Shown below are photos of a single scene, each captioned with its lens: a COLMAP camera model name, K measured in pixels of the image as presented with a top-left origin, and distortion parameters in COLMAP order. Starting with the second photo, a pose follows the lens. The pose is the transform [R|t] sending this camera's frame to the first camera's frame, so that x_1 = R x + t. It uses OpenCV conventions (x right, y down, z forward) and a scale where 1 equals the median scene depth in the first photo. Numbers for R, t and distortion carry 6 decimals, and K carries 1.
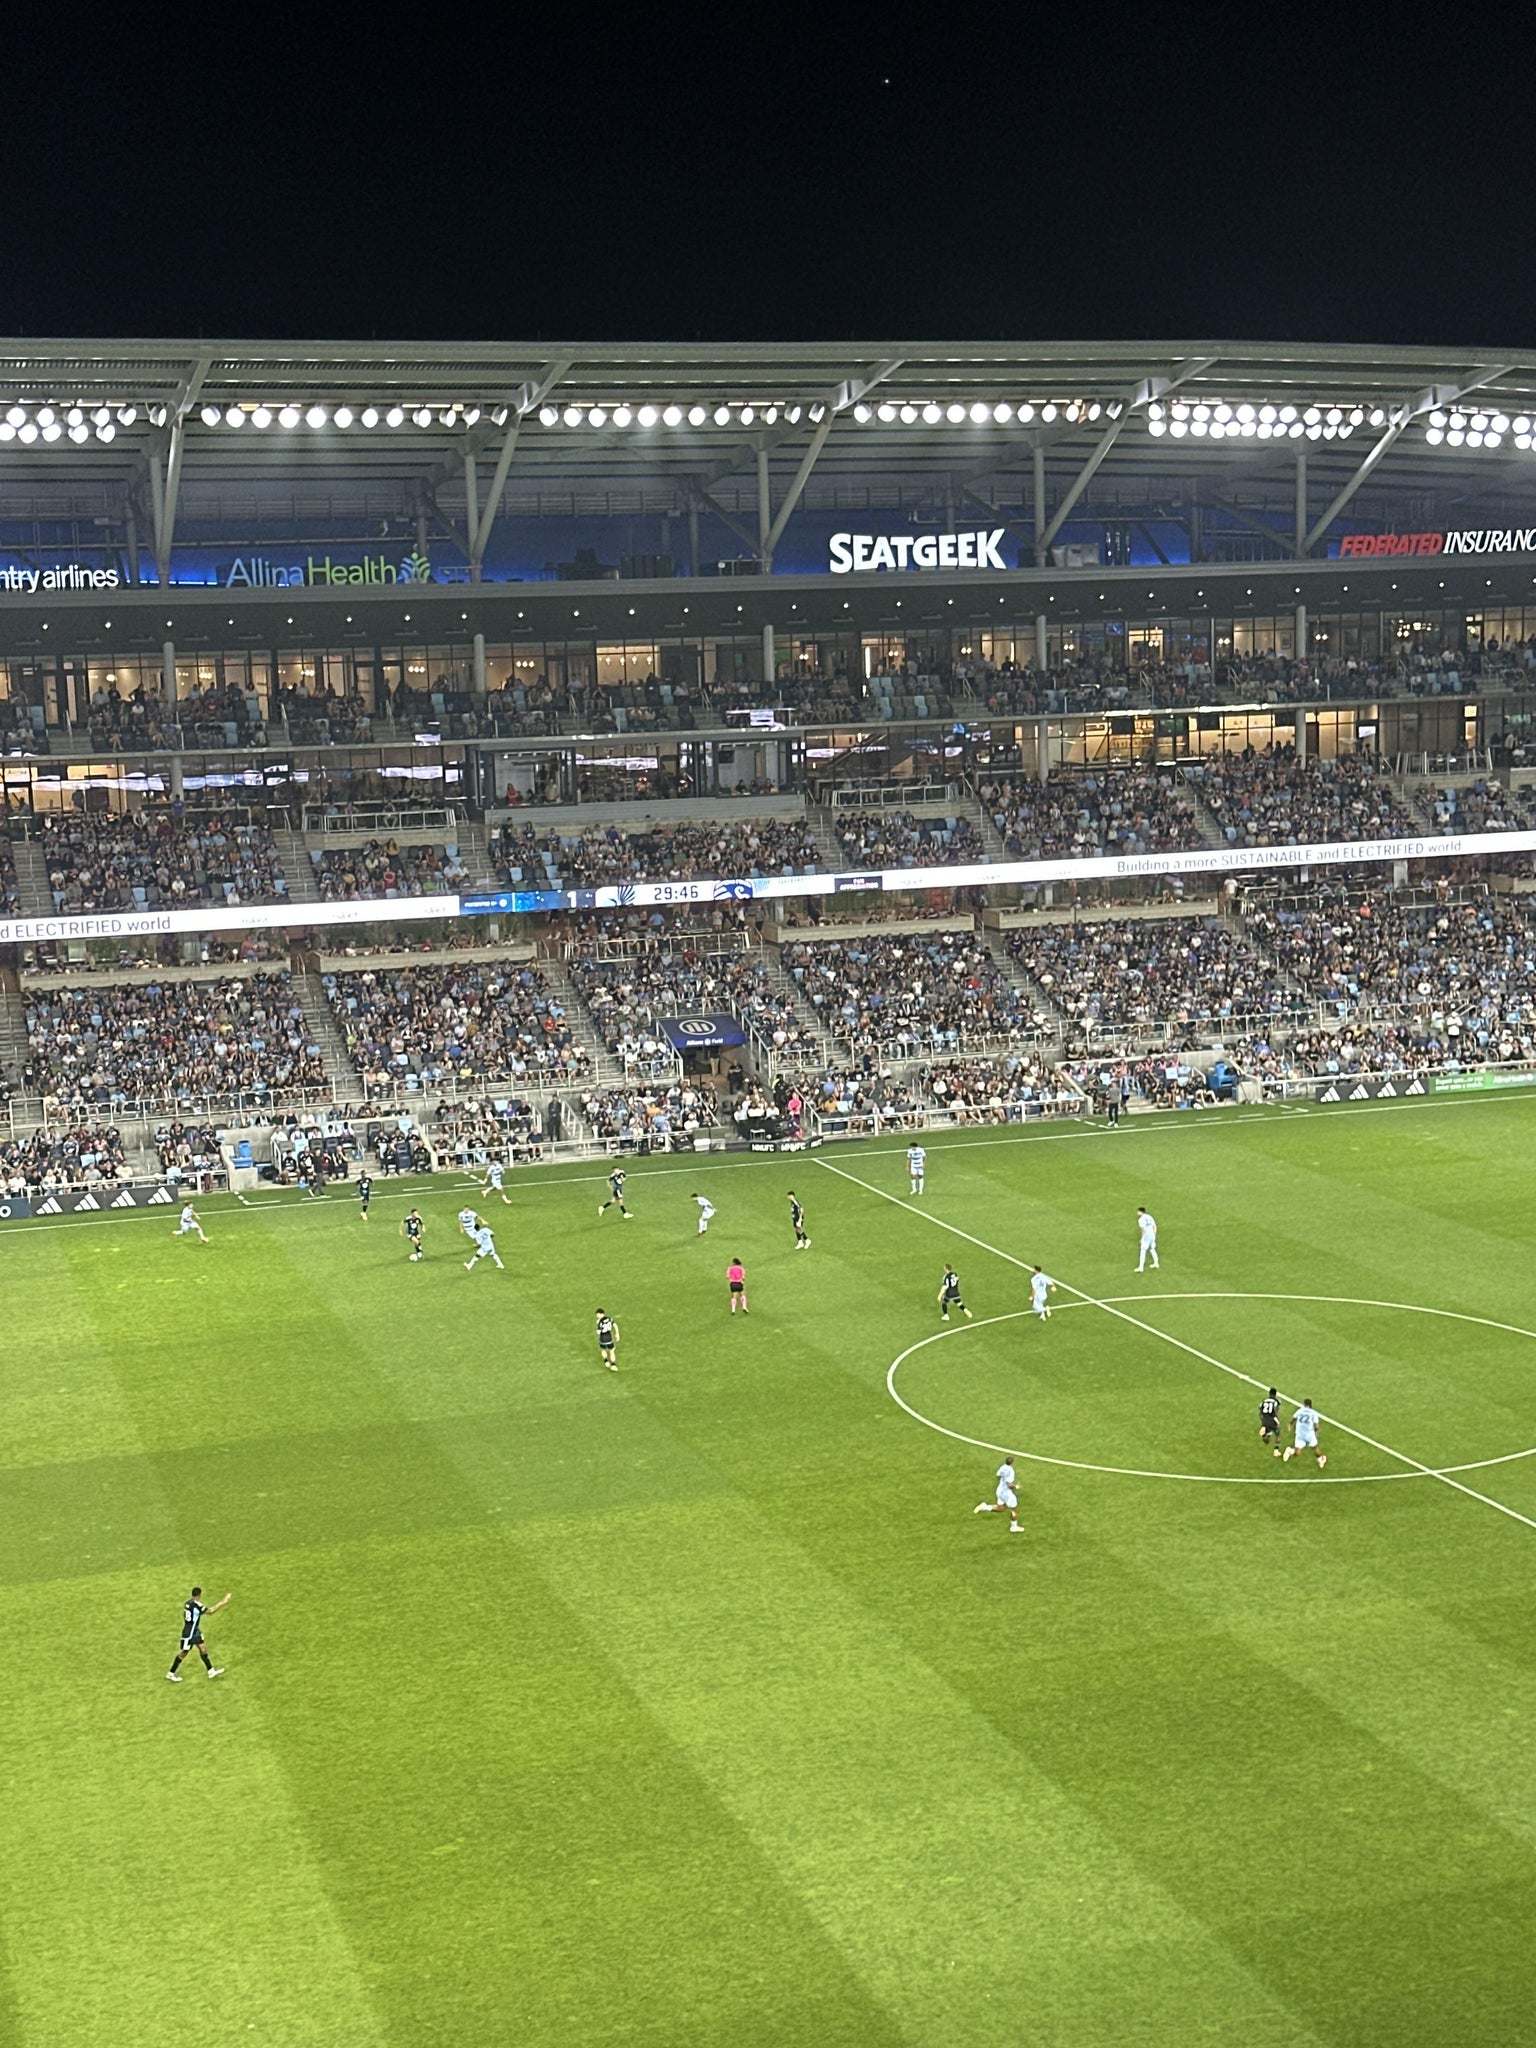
lens RADIAL K [[2910.1, 0, 776.5], [0, 2910.1, 1100.9], [0, 0, 1]] dist [0.142292, -0.008118]
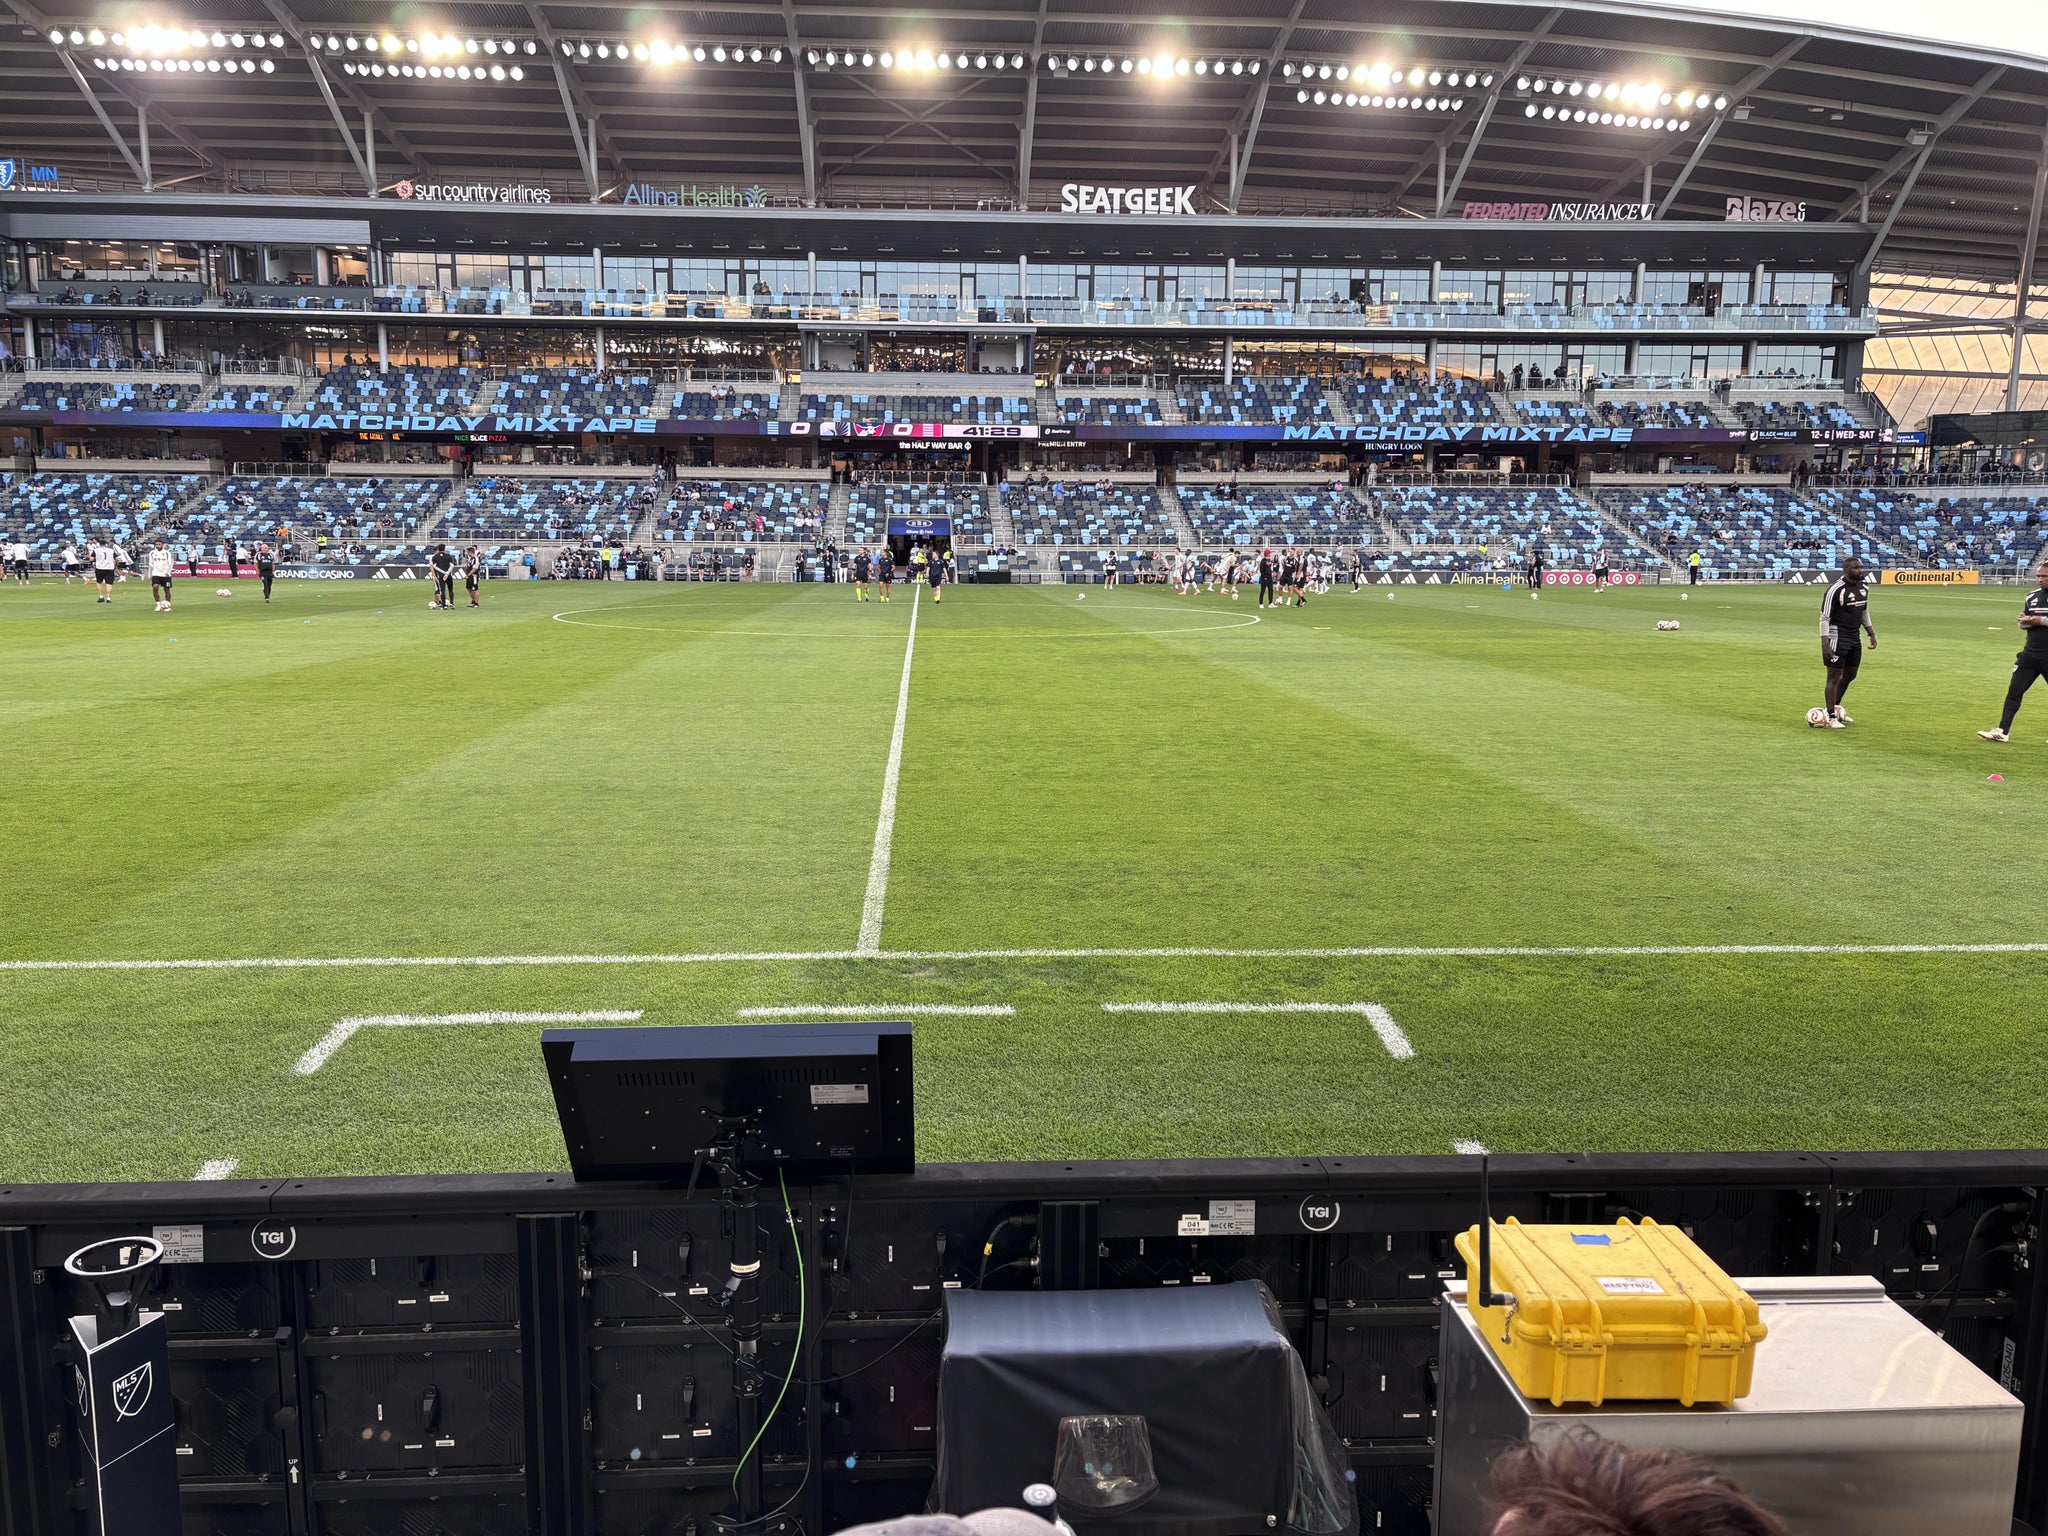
lens RADIAL K [[1549.1, 0, 1026.5], [0, 1549.1, 772.2], [0, 0, 1]] dist [0.062640, -0.074034]
pose [[0.968548, 0.070727, -0.238565, 0.195699], [-0.074633, 0.997184, -0.007370, 0.089719], [0.237372, 0.024943, 0.971098, 0.282325]]
